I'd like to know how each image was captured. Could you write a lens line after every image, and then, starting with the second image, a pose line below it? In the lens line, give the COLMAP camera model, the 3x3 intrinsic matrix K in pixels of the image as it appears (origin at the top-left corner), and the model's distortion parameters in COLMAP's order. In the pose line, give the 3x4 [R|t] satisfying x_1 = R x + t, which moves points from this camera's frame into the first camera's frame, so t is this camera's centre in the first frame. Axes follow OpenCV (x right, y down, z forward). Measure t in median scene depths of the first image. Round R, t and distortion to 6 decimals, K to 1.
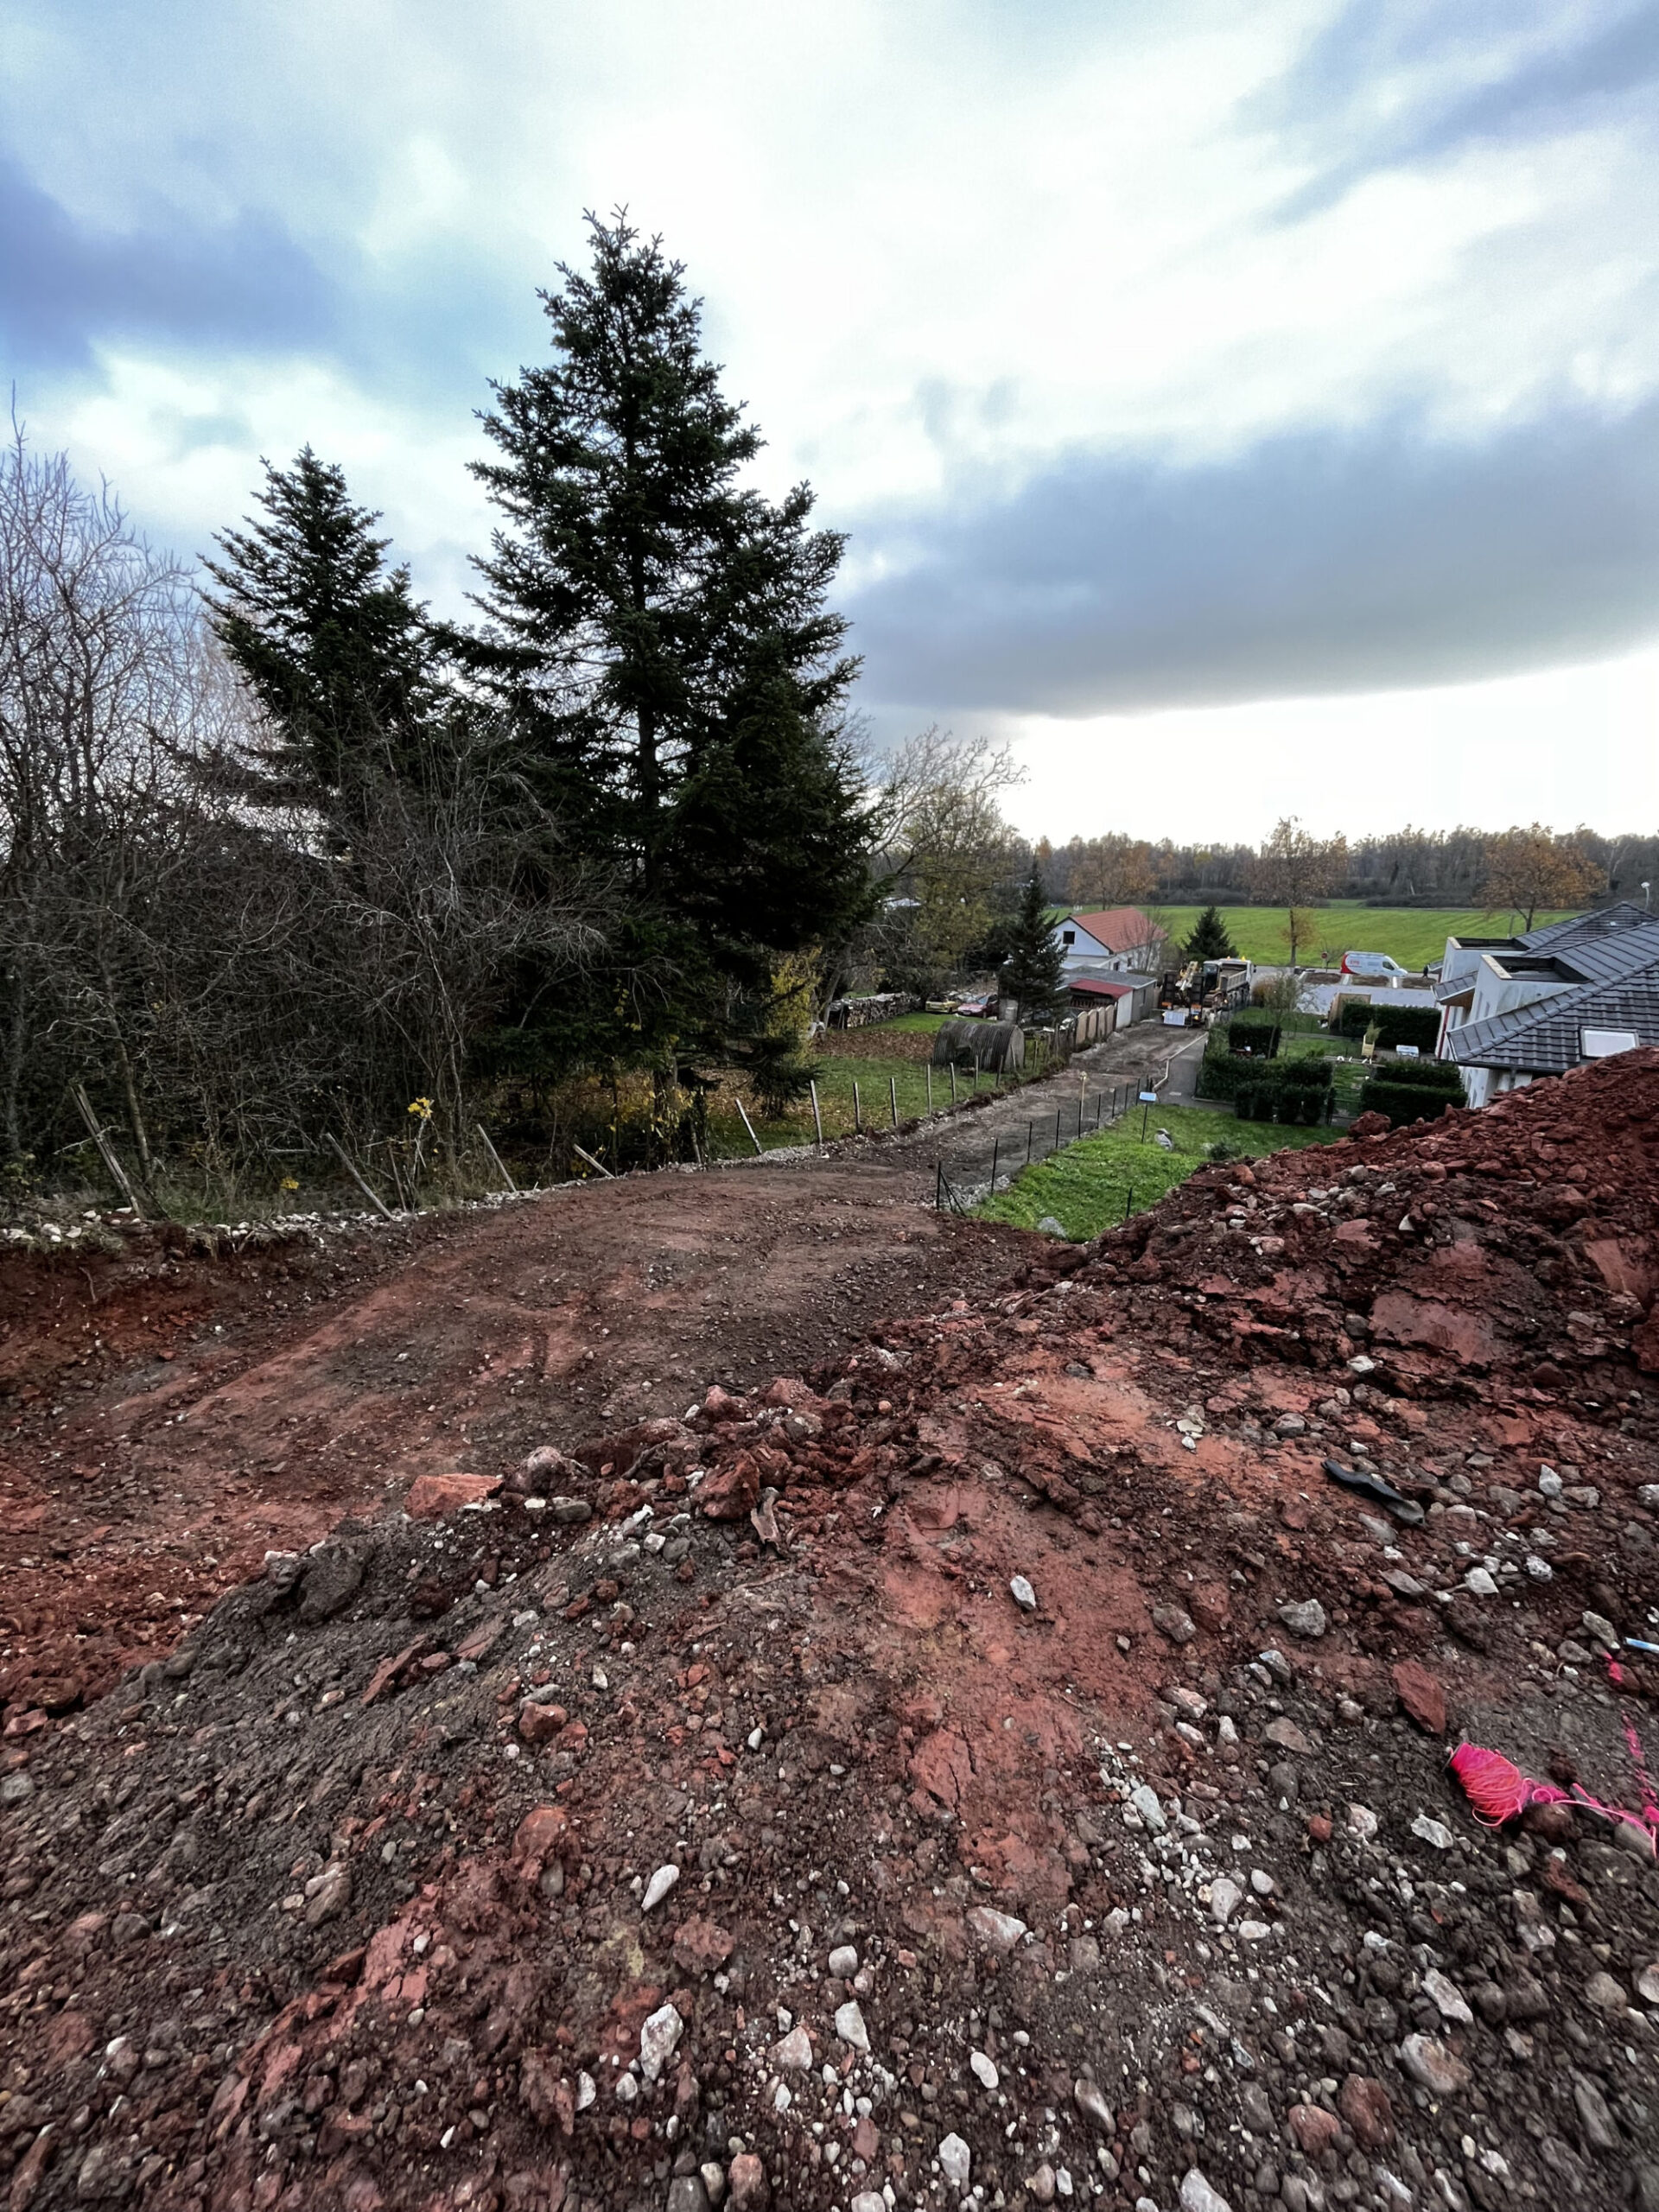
lens RADIAL K [[899.0, 0, 833.9], [0, 899.0, 1103.8], [0, 0, 1]] dist [0.001054, -0.006617]
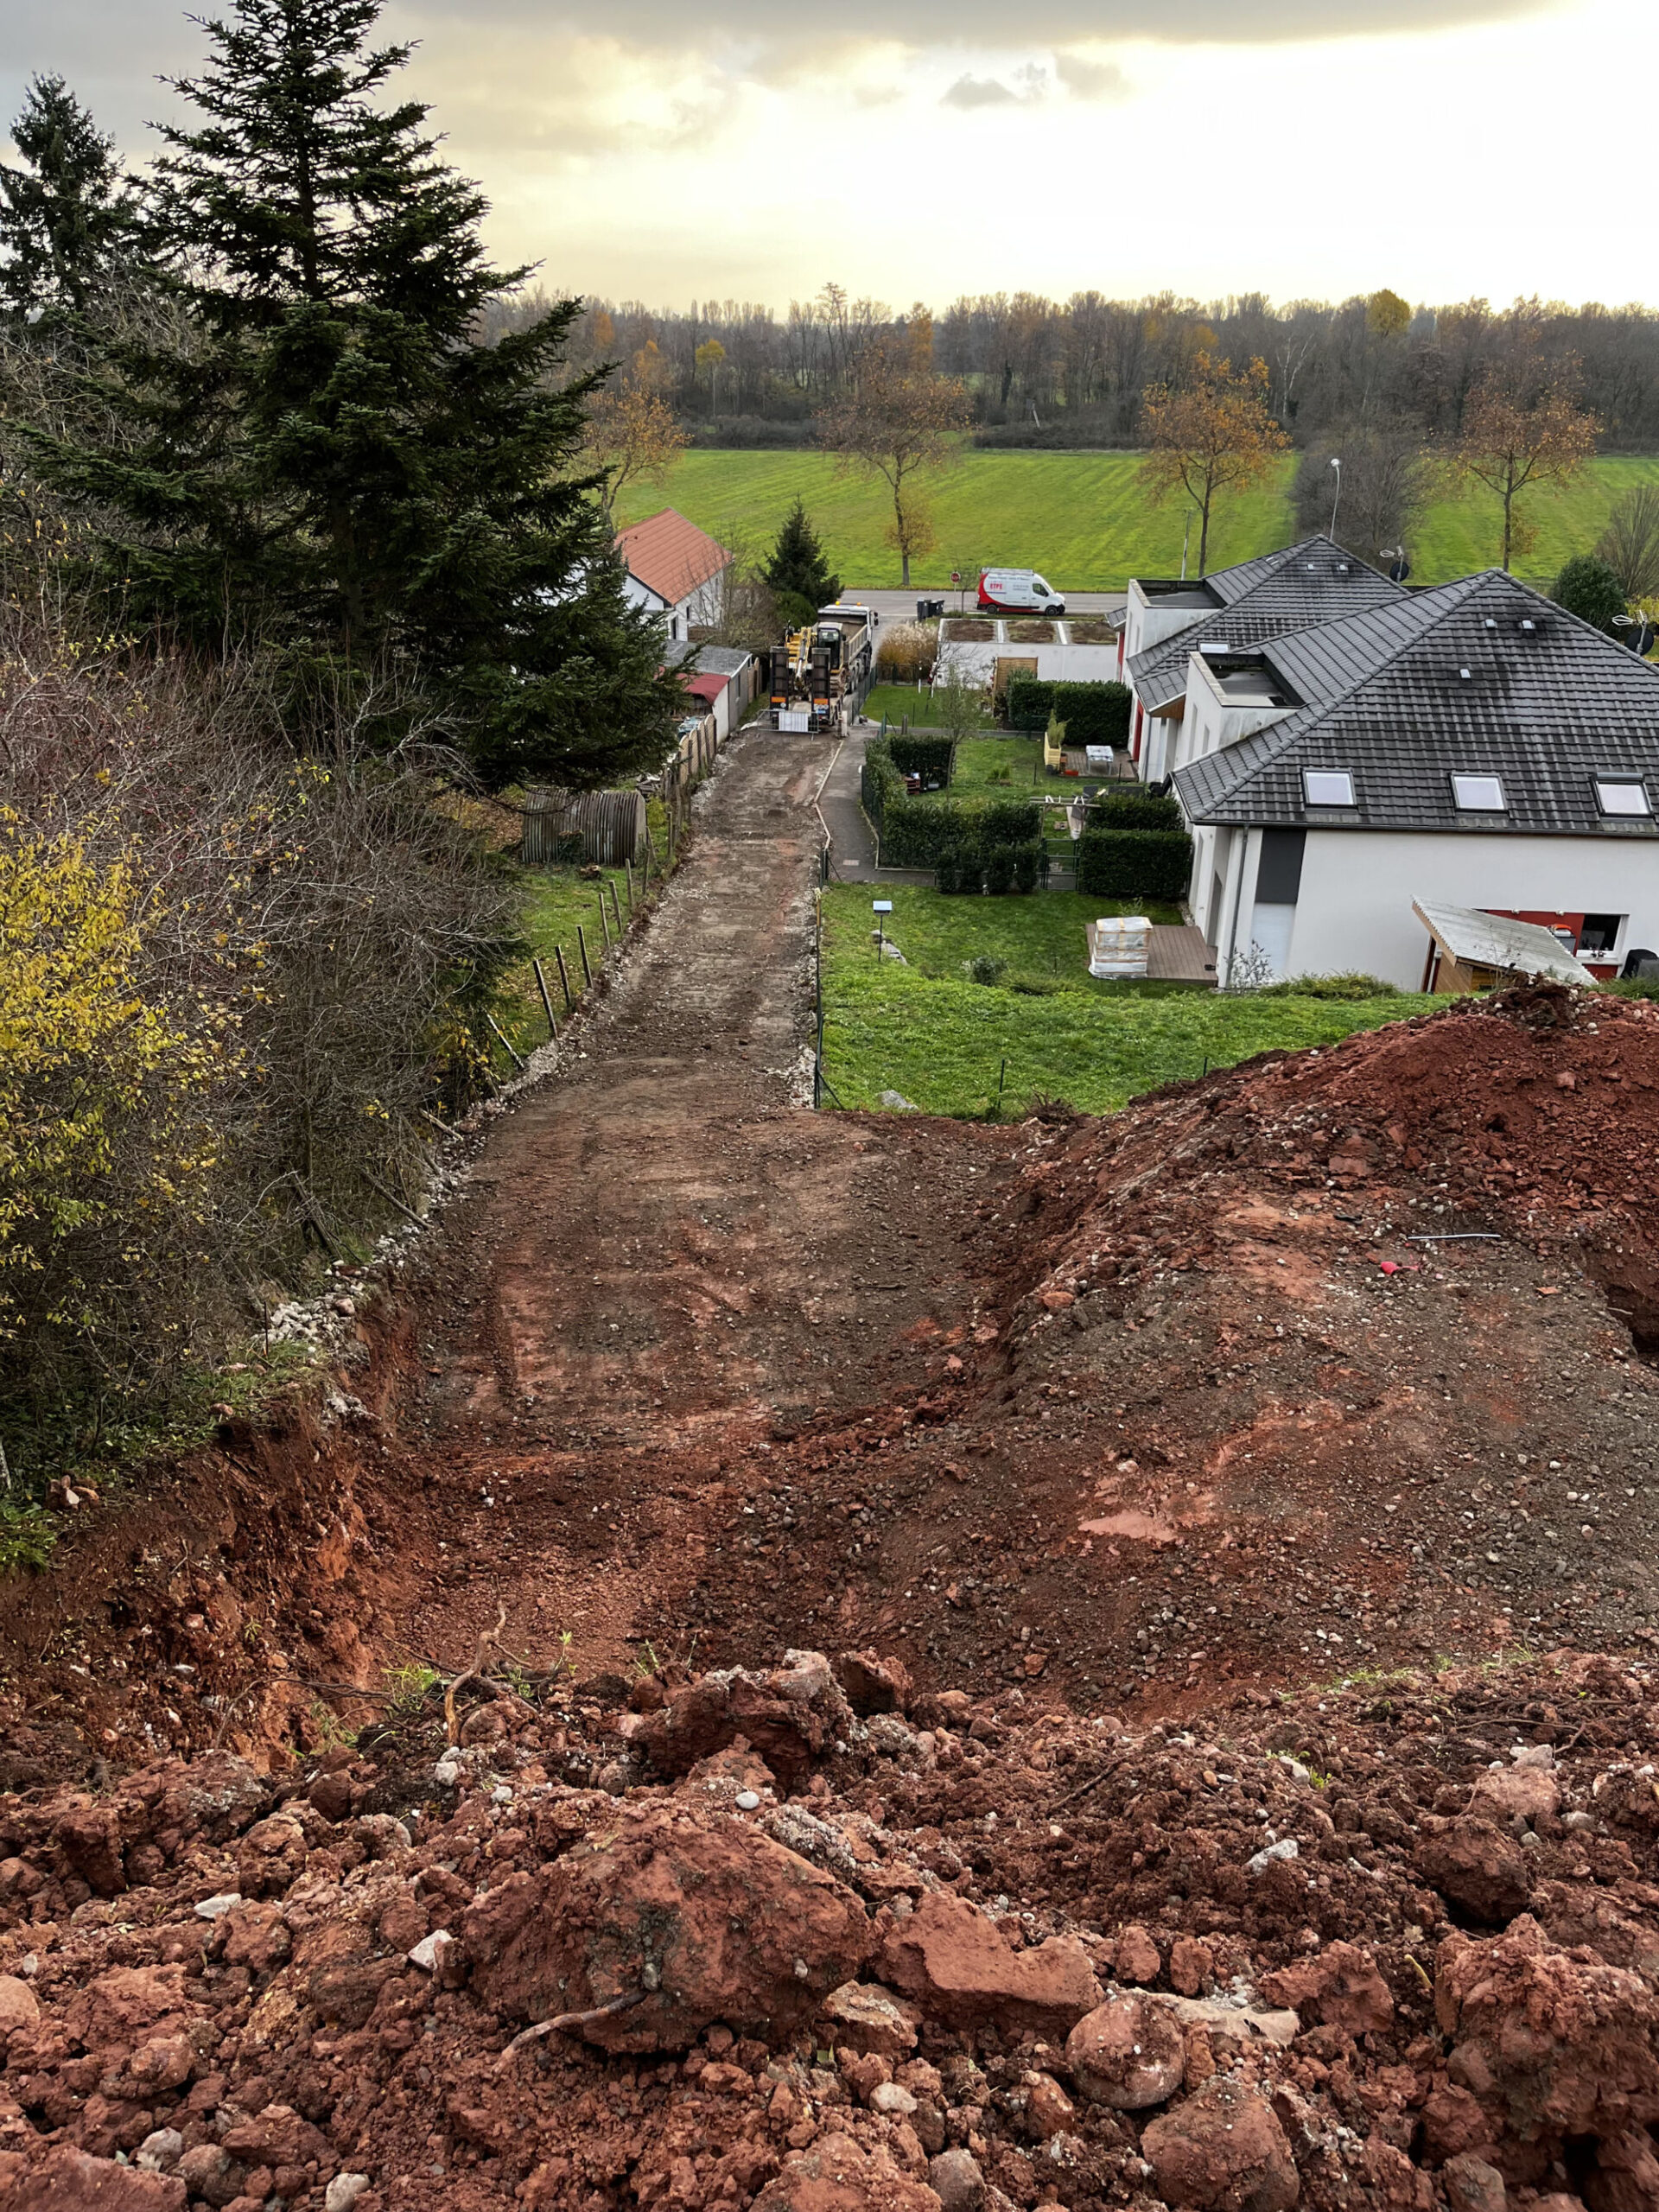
lens RADIAL K [[1690.5, 0, 845.4], [0, 1690.5, 1102.4], [0, 0, 1]] dist [0.009367, 0.005520]
pose [[0.892351, -0.175638, 0.415765, -0.346241], [0.101444, 0.975656, 0.194434, -0.135281], [-0.439793, -0.131326, 0.888445, -0.357255]]
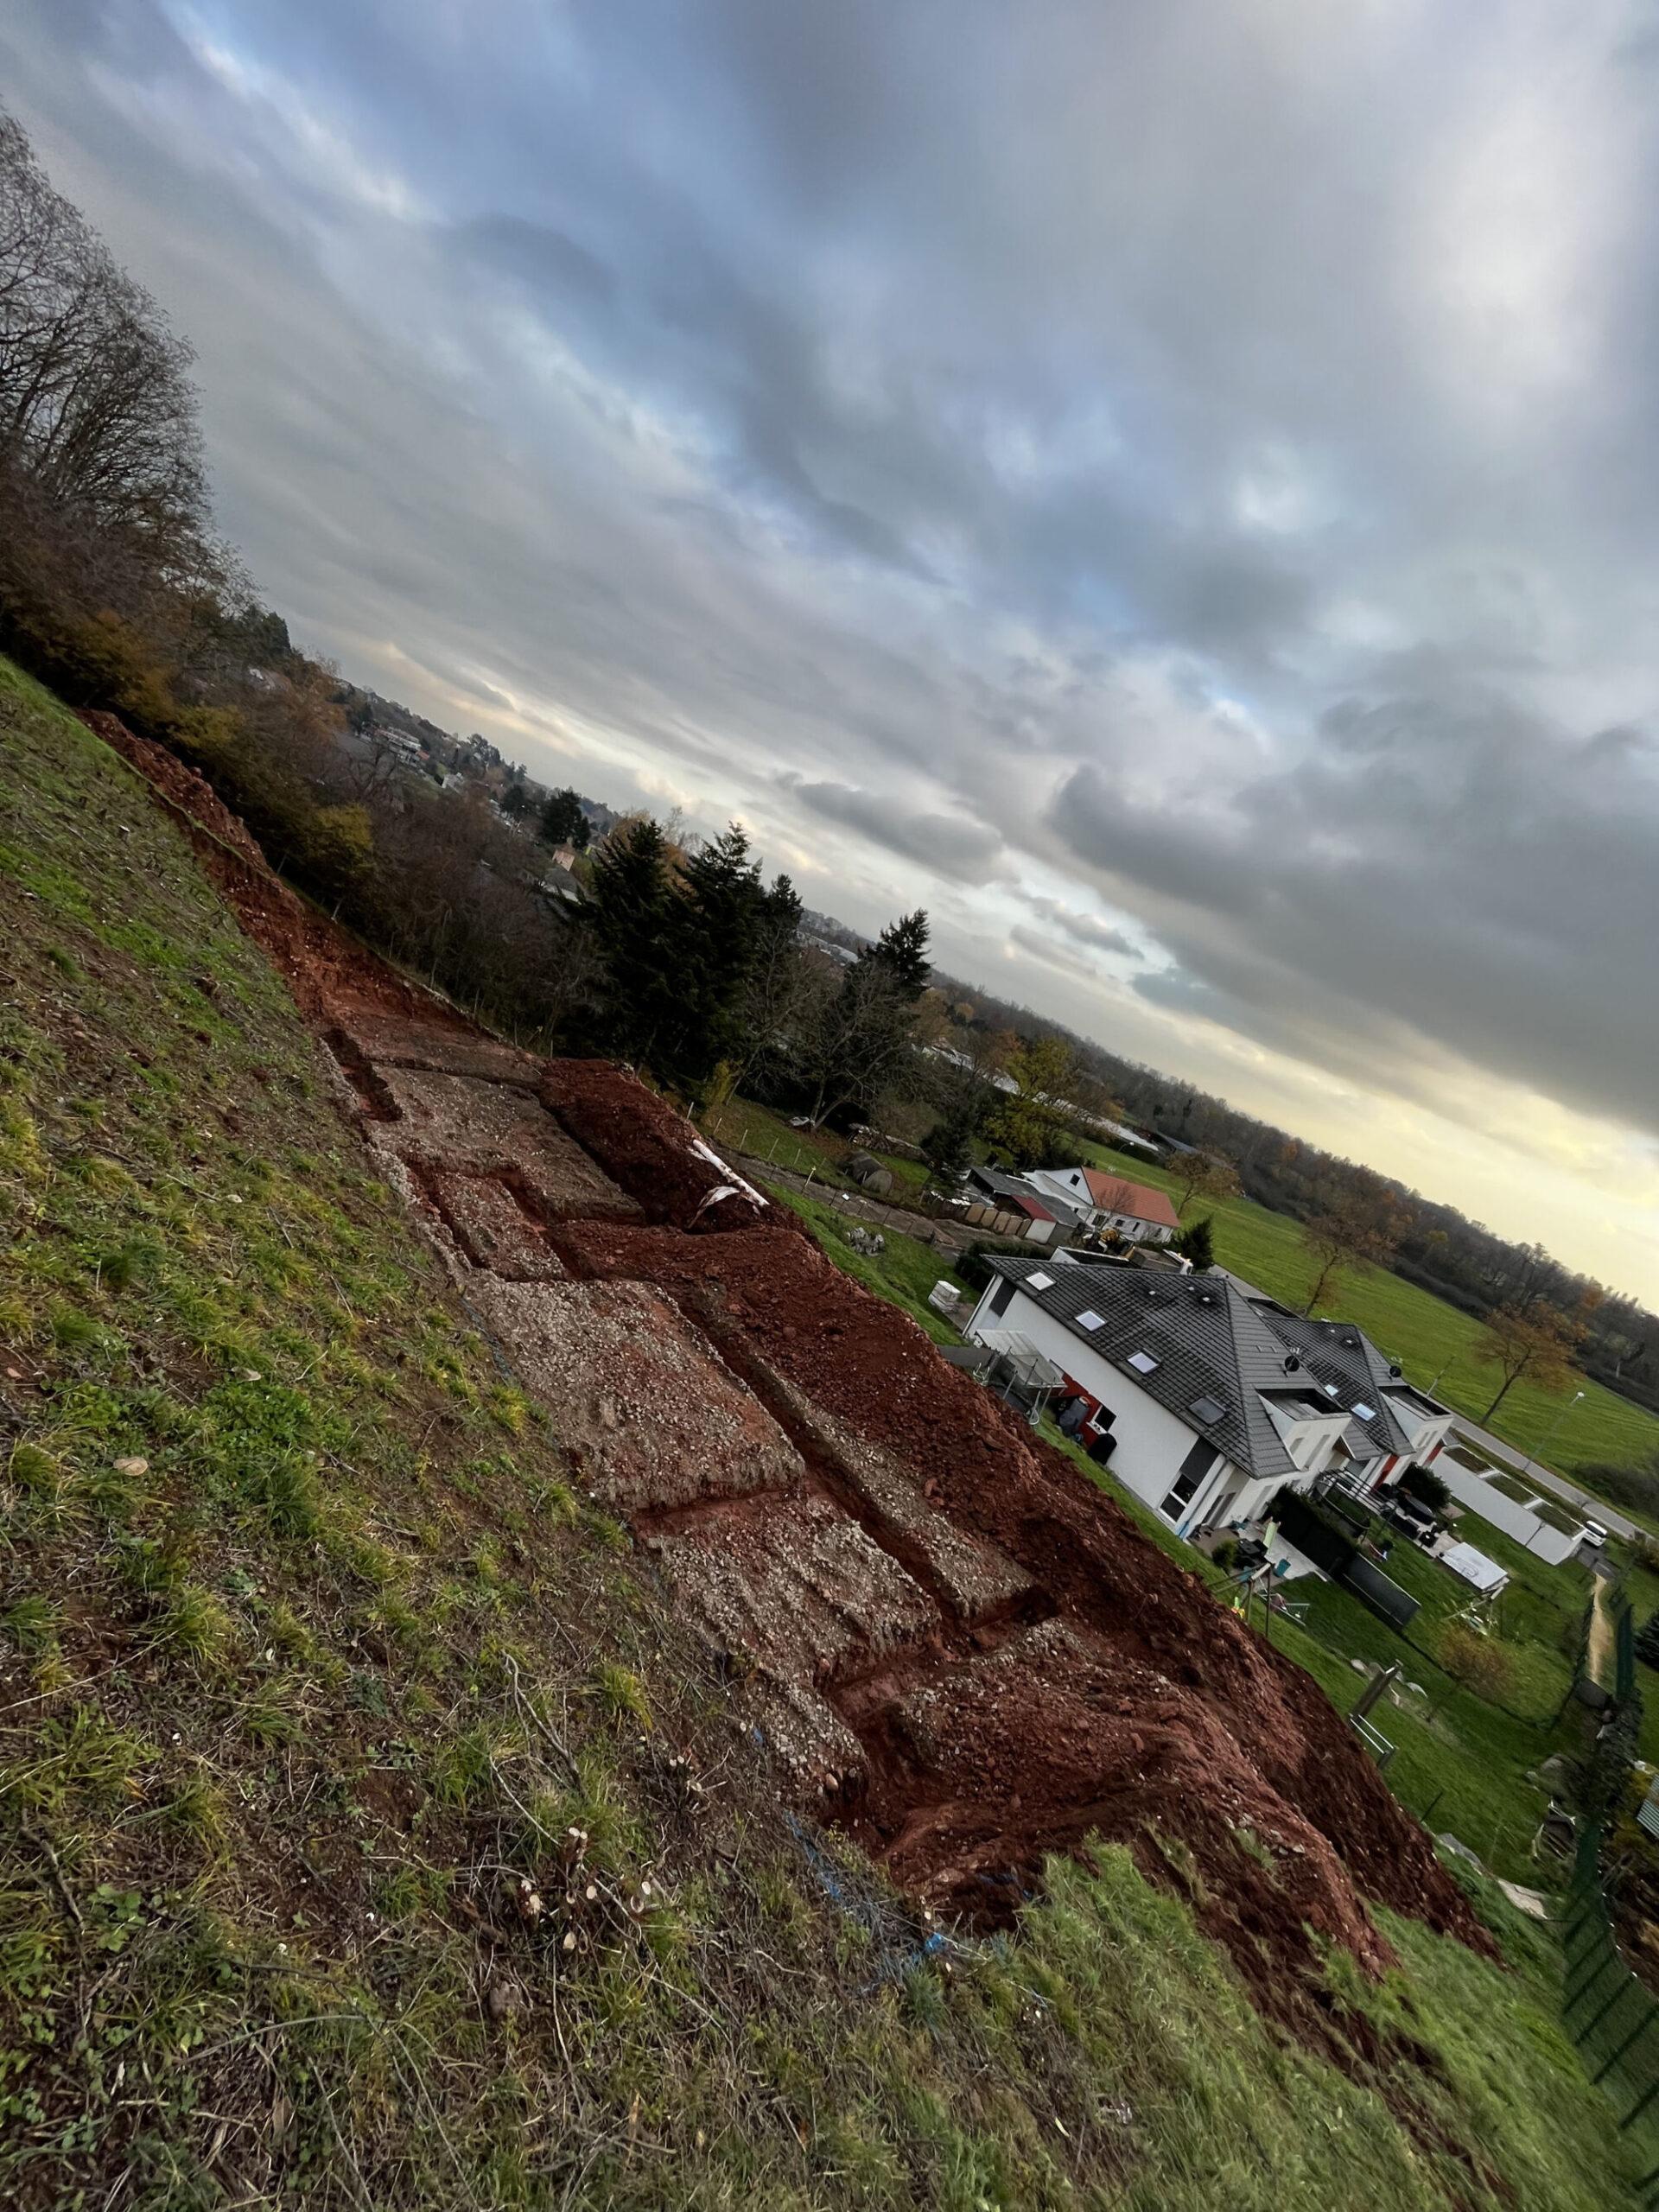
lens RADIAL K [[899.0, 0, 833.9], [0, 899.0, 1103.8], [0, 0, 1]] dist [0.001054, -0.006617]
pose [[0.841482, 0.471252, -0.264253, 0.781047], [-0.502587, 0.862246, -0.062755, -0.048763], [0.198278, 0.185617, 0.962410, -1.070890]]
